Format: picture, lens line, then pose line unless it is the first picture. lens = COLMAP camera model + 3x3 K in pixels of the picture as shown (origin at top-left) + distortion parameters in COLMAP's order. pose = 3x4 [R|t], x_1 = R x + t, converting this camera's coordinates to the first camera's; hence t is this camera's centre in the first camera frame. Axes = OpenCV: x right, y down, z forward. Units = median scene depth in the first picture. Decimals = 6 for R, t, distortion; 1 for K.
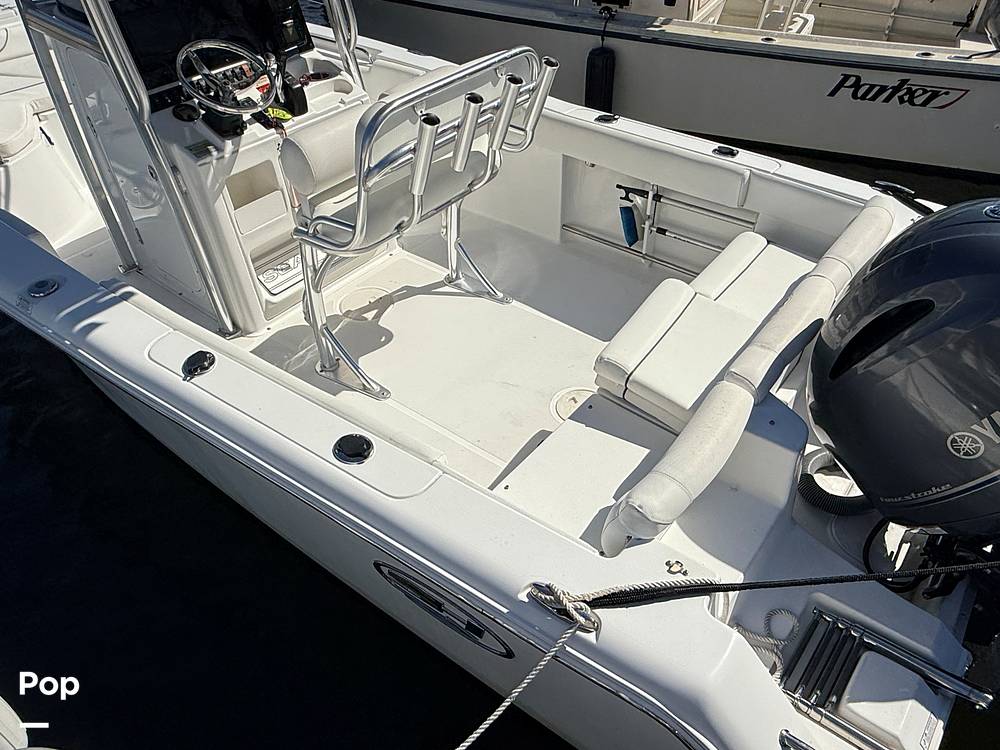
lens RADIAL K [[671.1, 0, 514.7], [0, 671.1, 423.0], [0, 0, 1]] dist [-0.014239, 0.002850]
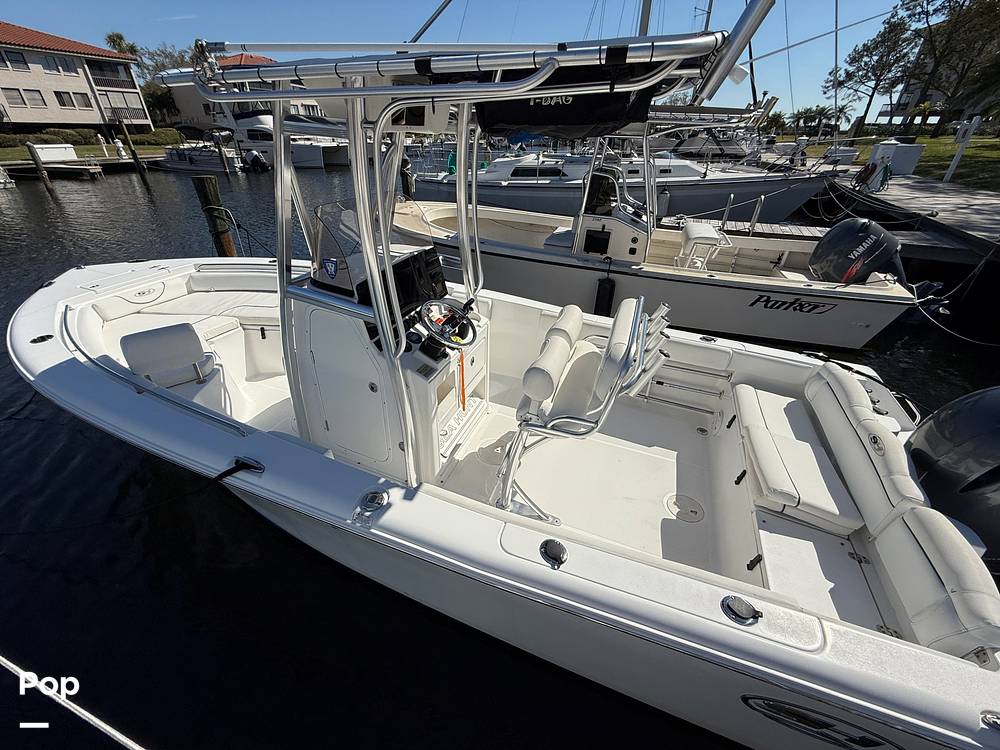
lens RADIAL K [[404.3, 0, 491.8], [0, 404.3, 379.2], [0, 0, 1]] dist [-0.012644, 0.000263]
pose [[0.969931, -0.096710, 0.223339, -0.530907], [0.142681, 0.969375, -0.199884, -0.197116], [-0.197168, 0.225740, 0.954026, 0.147262]]
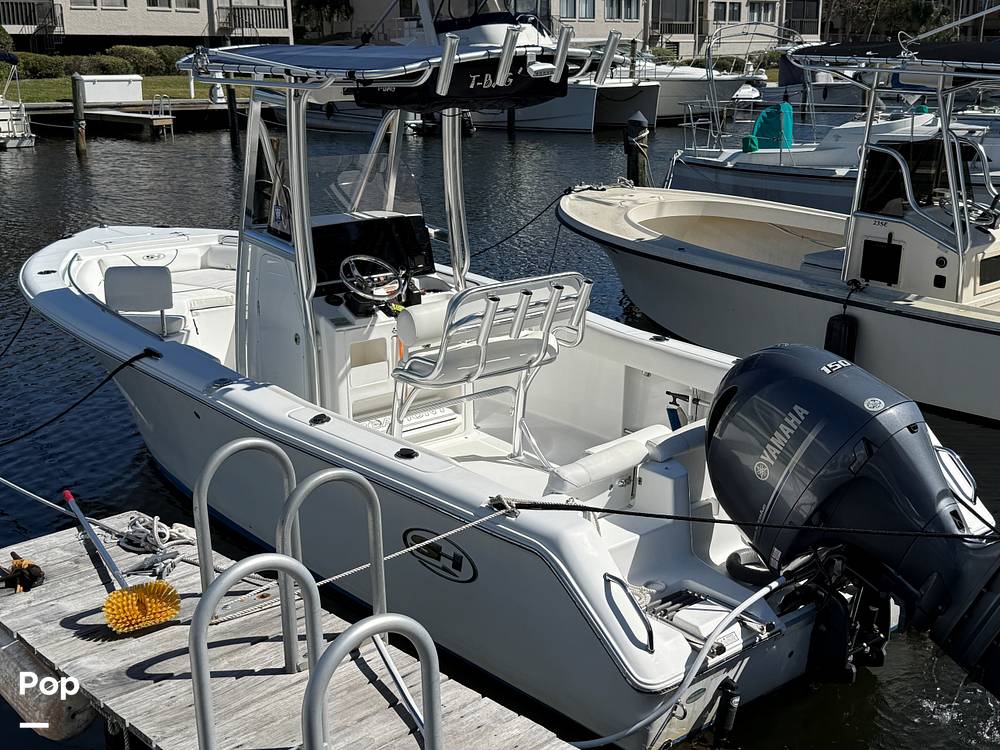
lens RADIAL K [[1241.9, 0, 501.3], [0, 1241.9, 384.2], [0, 0, 1]] dist [0.047952, 0.000000]
pose [[0.974446, 0.085694, -0.207631, 0.406536], [-0.174600, 0.870503, -0.460151, 0.846279], [0.141311, 0.484645, 0.863221, -1.130445]]
